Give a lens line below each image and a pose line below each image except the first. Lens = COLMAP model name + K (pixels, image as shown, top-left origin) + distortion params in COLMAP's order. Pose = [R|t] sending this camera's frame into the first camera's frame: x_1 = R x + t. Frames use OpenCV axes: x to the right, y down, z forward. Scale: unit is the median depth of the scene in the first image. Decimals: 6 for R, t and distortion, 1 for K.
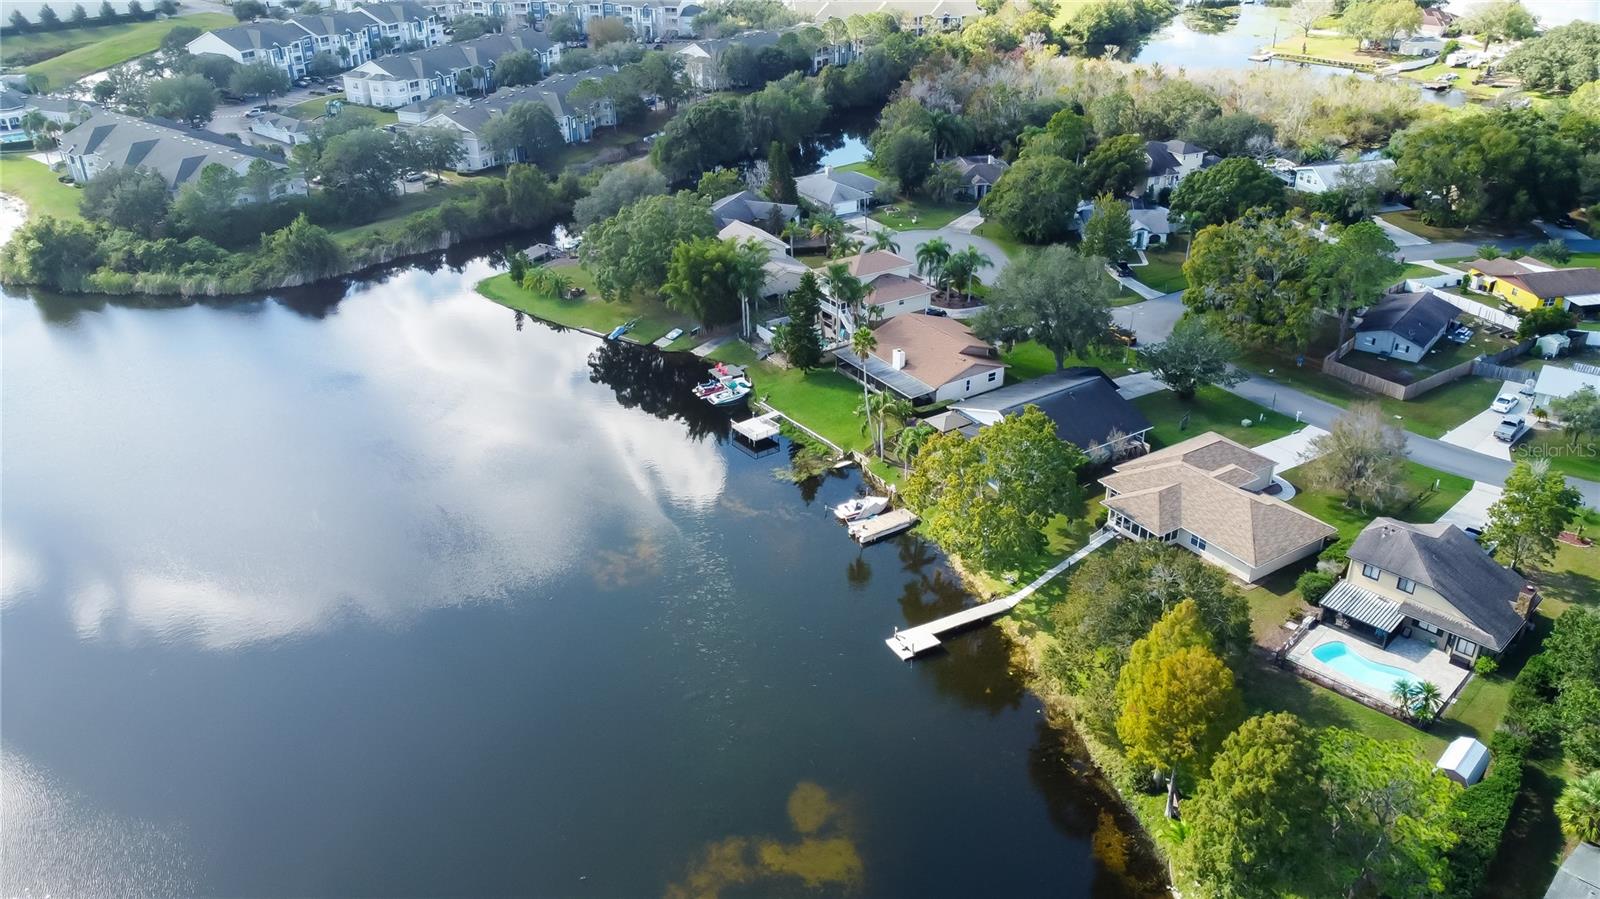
lens RADIAL K [[1215.5, 0, 789.2], [0, 1215.5, 444.6], [0, 0, 1]] dist [0.000572, 0.026049]
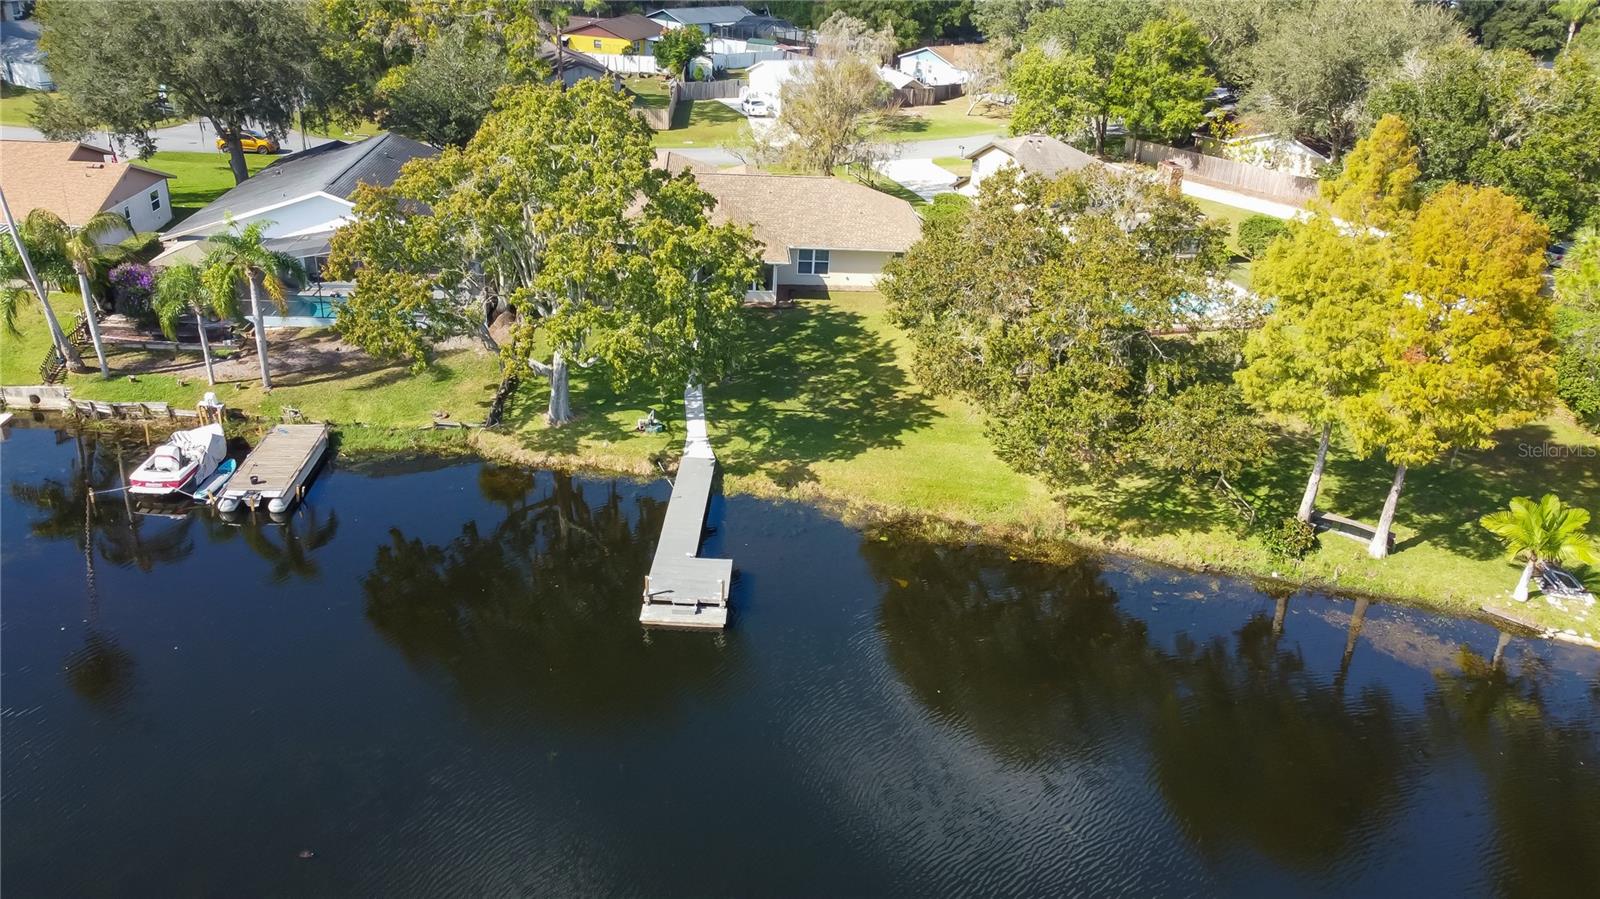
lens RADIAL K [[1213.6, 0, 794.9], [0, 1213.6, 449.6], [0, 0, 1]] dist [0.006552, 0.028750]
pose [[0.483261, -0.338964, 0.807194, -0.141482], [0.356060, 0.918405, 0.172494, 0.044234], [-0.799800, 0.204050, 0.564520, 0.529232]]
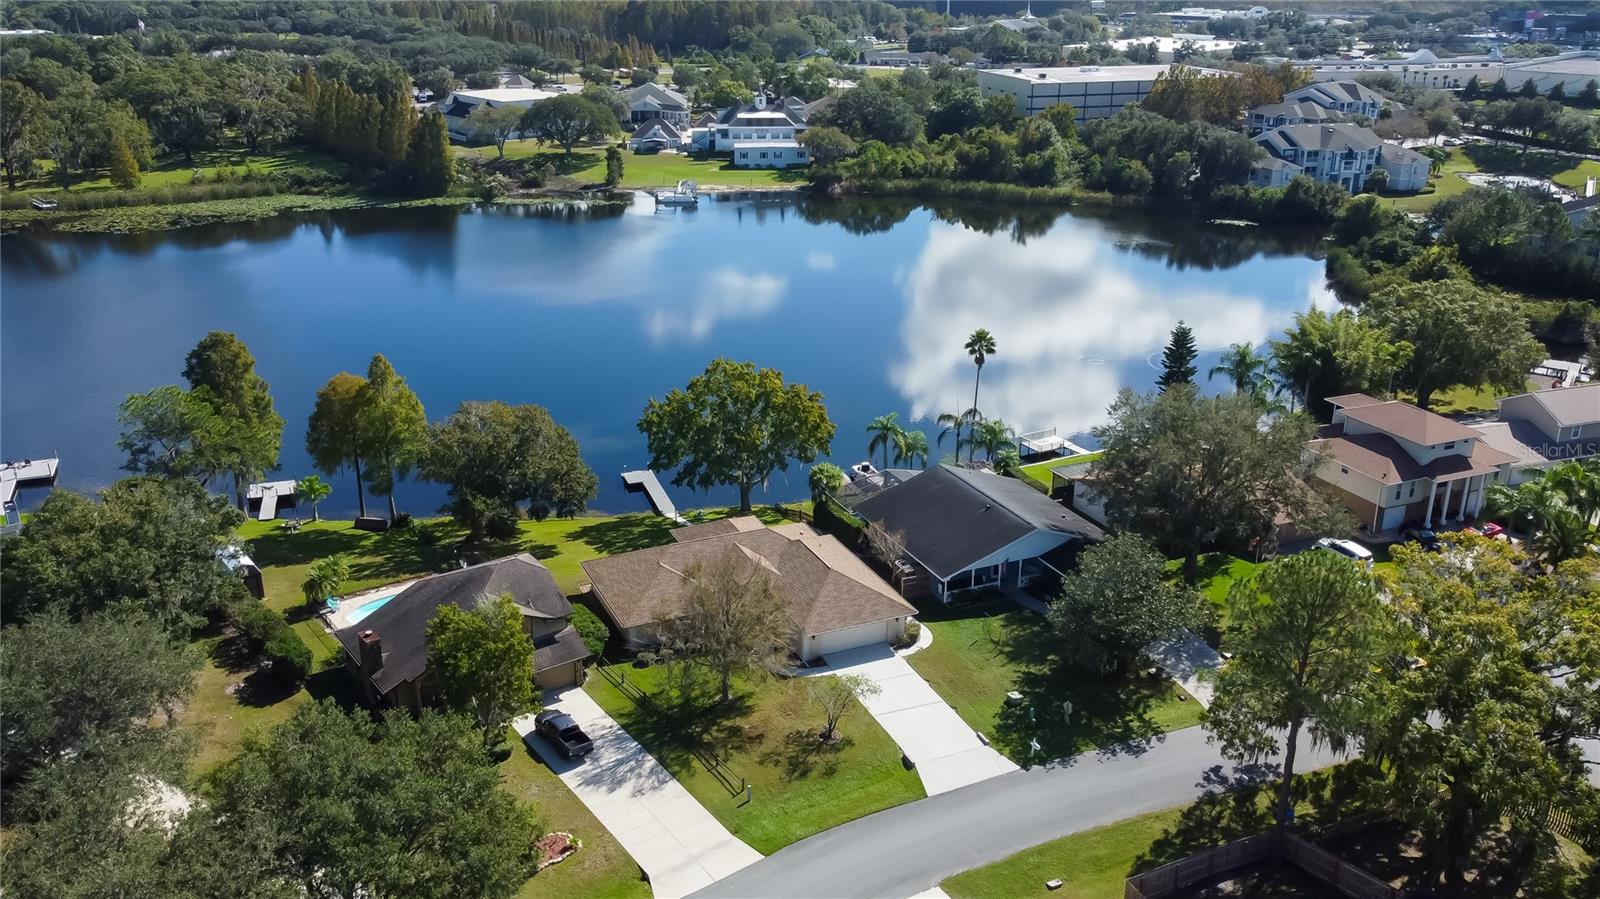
lens RADIAL K [[1332.8, 0, 792.2], [0, 1332.8, 455.5], [0, 0, 1]] dist [0.002004, 0.050968]
pose [[-0.158057, 0.357683, -0.920370, 0.889102], [-0.459160, 0.798560, 0.389197, -0.295523], [0.874180, 0.484113, 0.038015, 0.773713]]
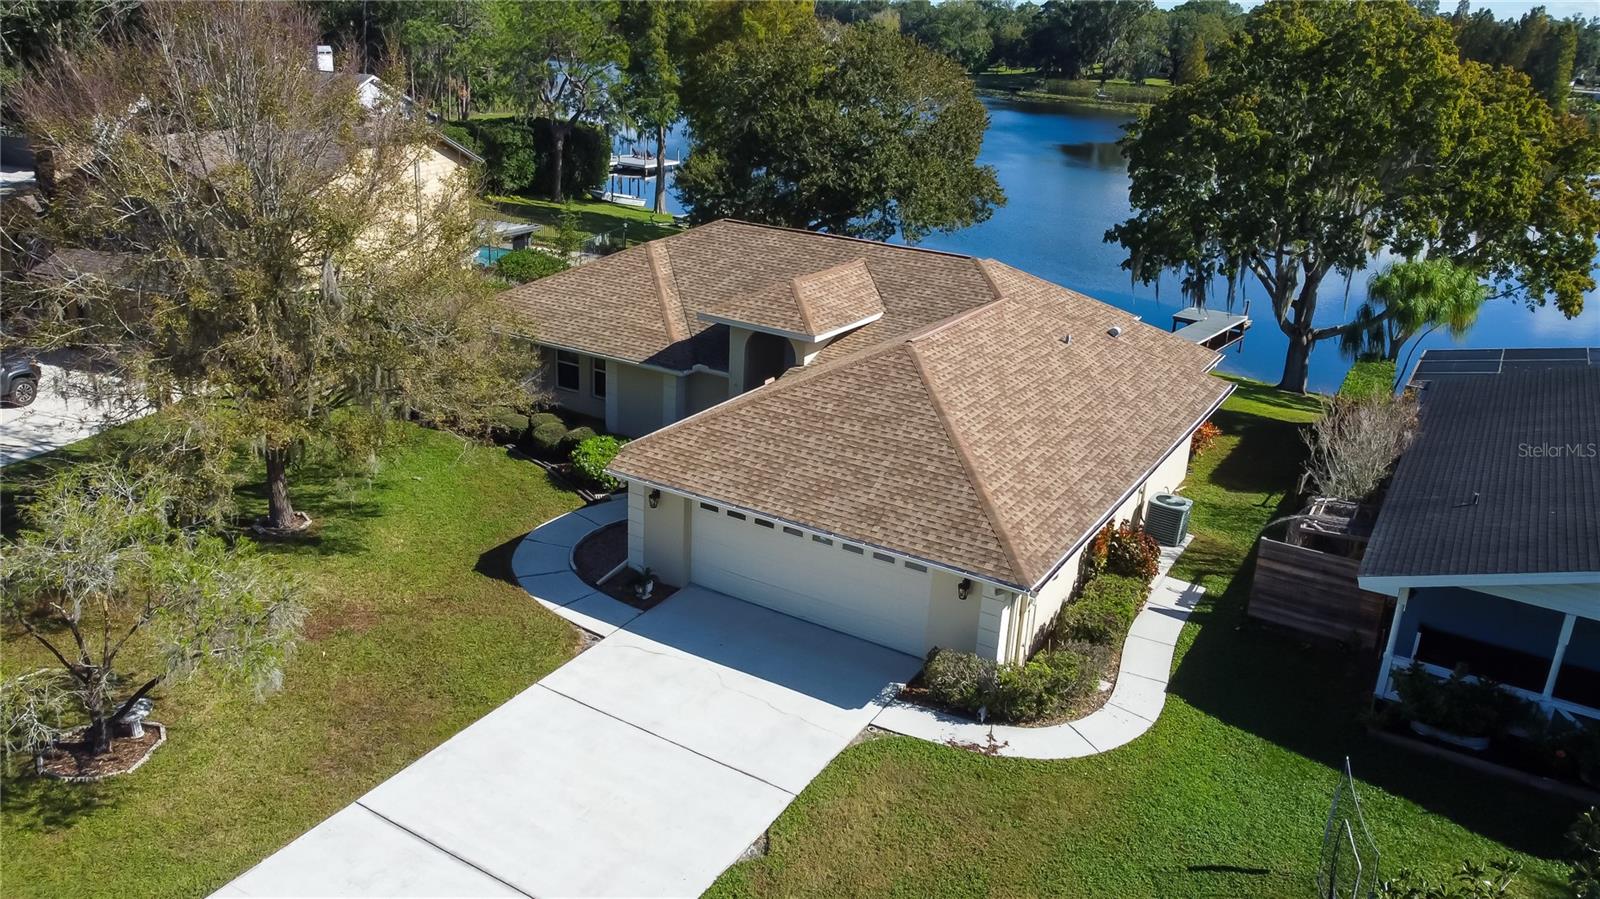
lens RADIAL K [[1213.6, 0, 794.9], [0, 1213.6, 449.6], [0, 0, 1]] dist [0.006552, 0.028750]
pose [[-0.895097, 0.117879, -0.430008, 0.386969], [-0.243498, 0.678668, 0.692906, -0.105654], [0.373511, 0.724924, -0.578770, 0.944500]]
